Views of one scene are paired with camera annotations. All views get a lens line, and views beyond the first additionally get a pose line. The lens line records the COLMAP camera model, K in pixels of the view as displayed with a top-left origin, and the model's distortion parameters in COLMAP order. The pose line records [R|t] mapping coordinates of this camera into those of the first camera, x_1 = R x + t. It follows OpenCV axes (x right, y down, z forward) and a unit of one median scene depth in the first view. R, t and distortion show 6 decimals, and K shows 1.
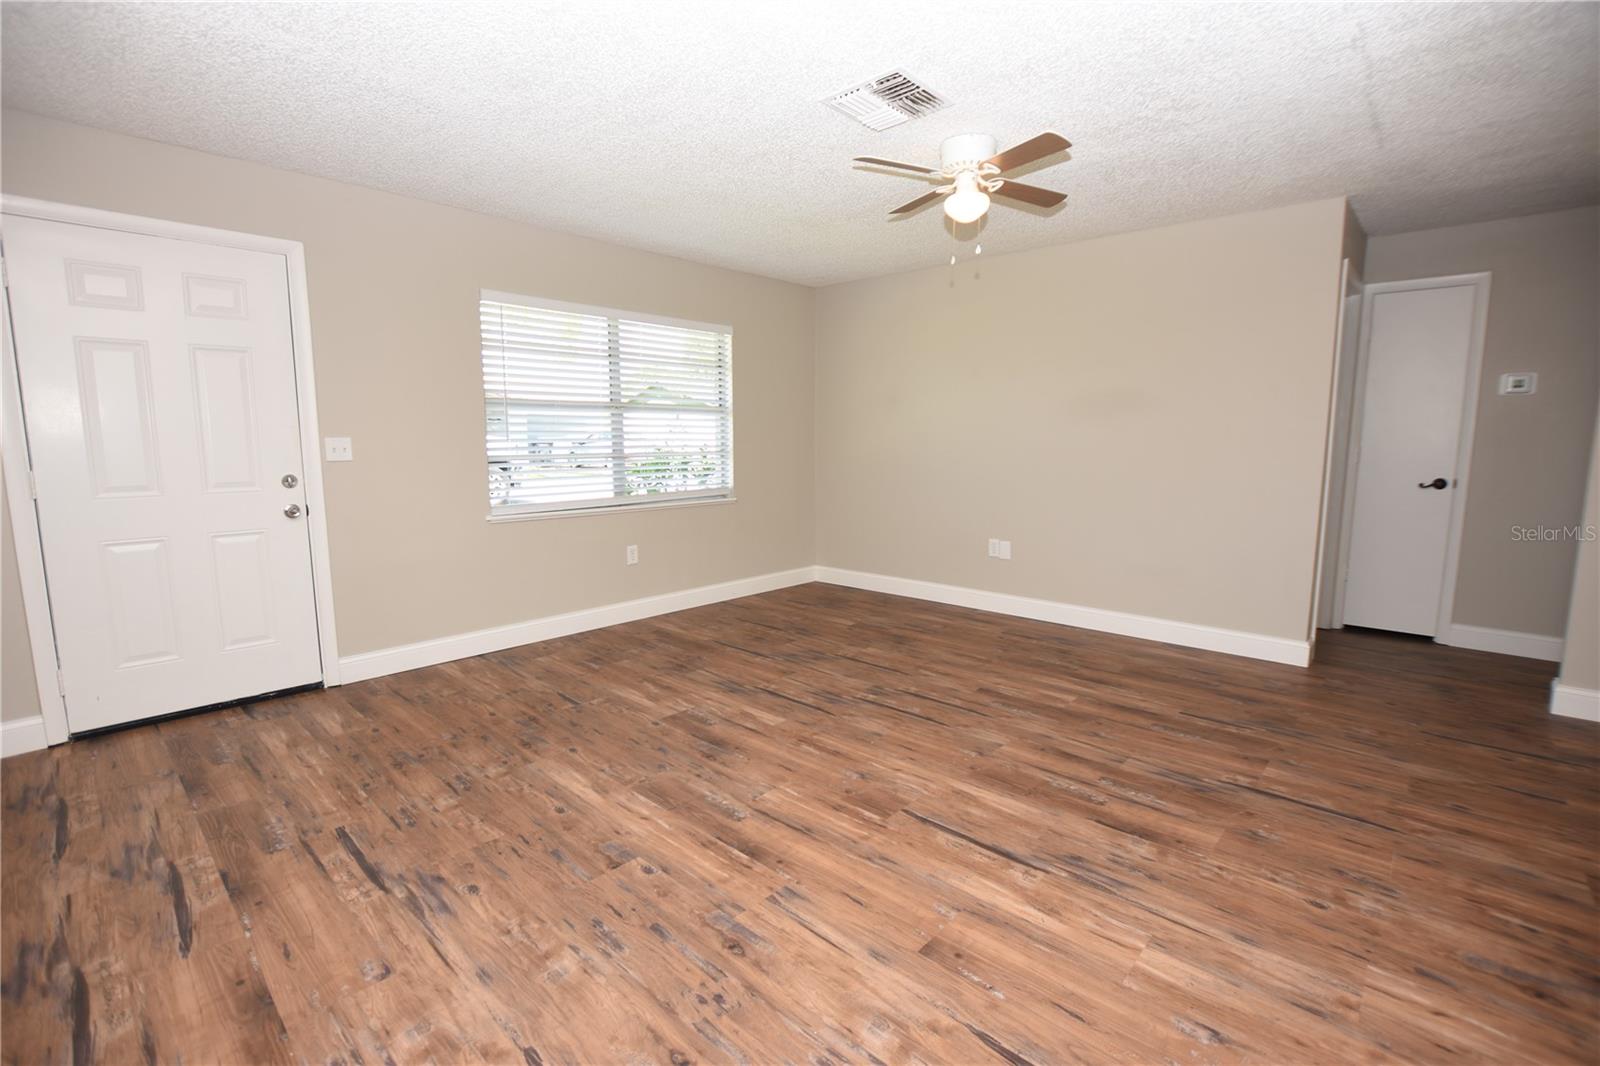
lens RADIAL K [[710.1, 0, 789.2], [0, 710.1, 531.4], [0, 0, 1]] dist [-0.025226, 0.000298]
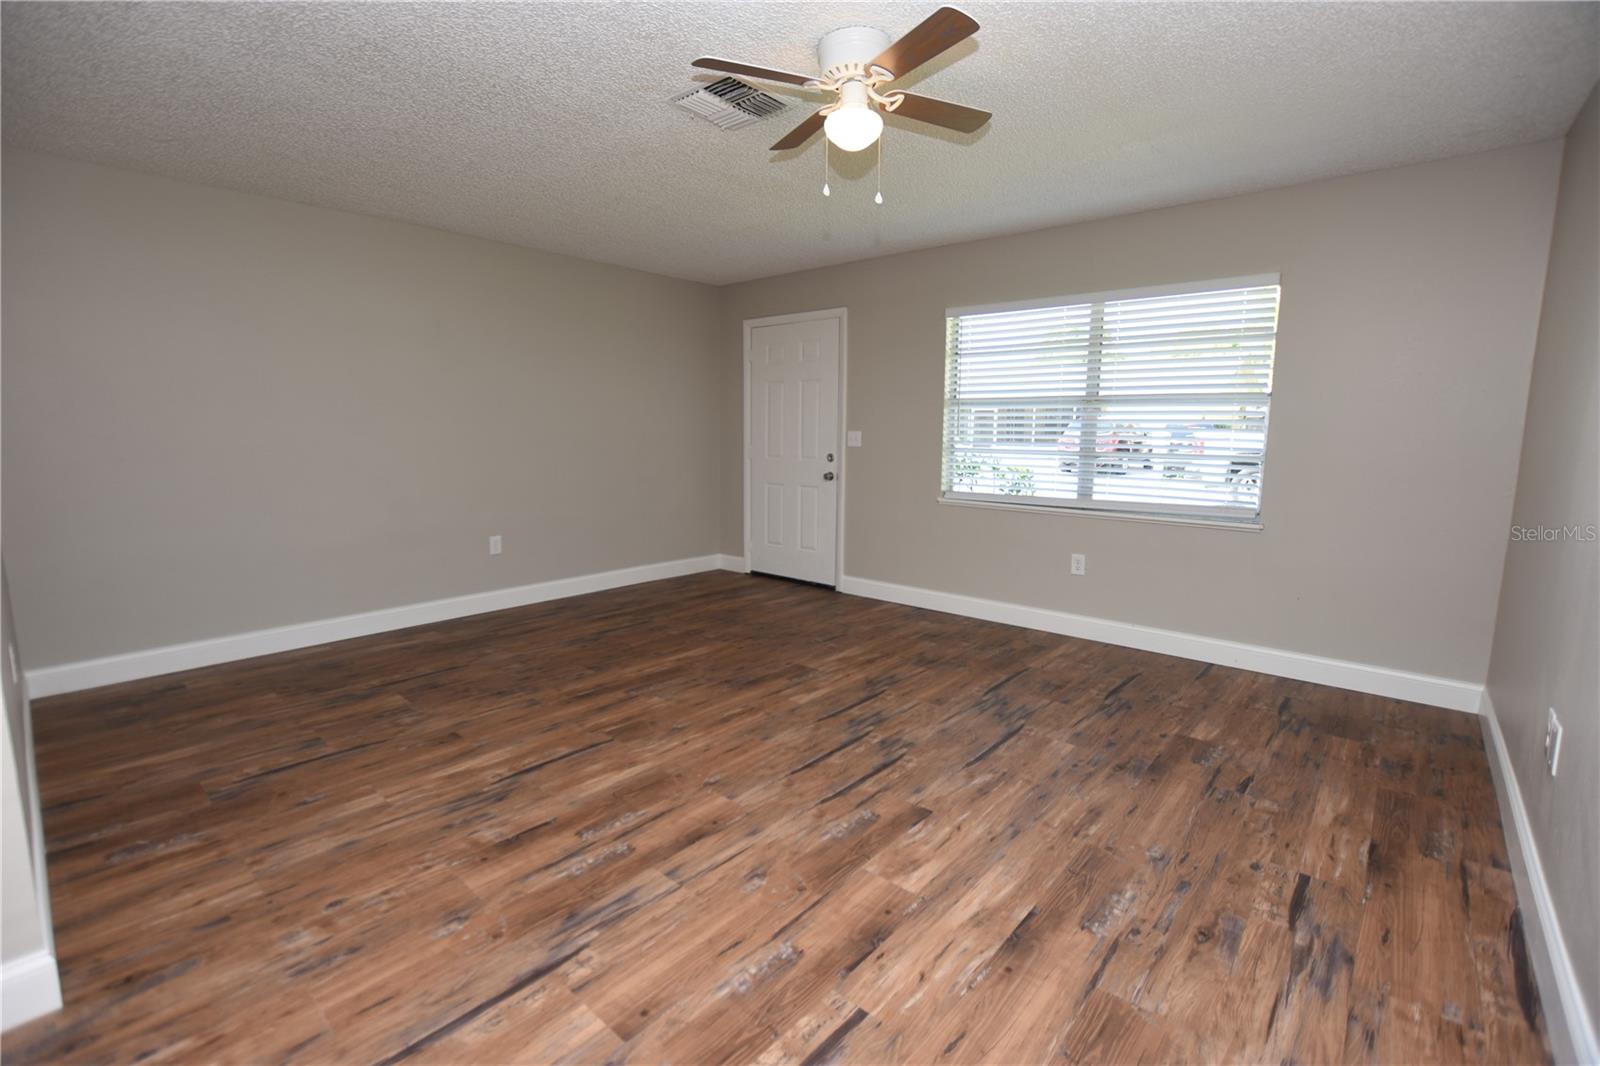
lens RADIAL K [[714.6, 0, 778.9], [0, 714.6, 513.8], [0, 0, 1]] dist [-0.018087, -0.010259]
pose [[0.021714, 0.115935, -0.993019, 0.961100], [-0.136644, 0.984277, 0.111927, -0.115092], [0.990382, 0.133260, 0.037215, 0.855914]]
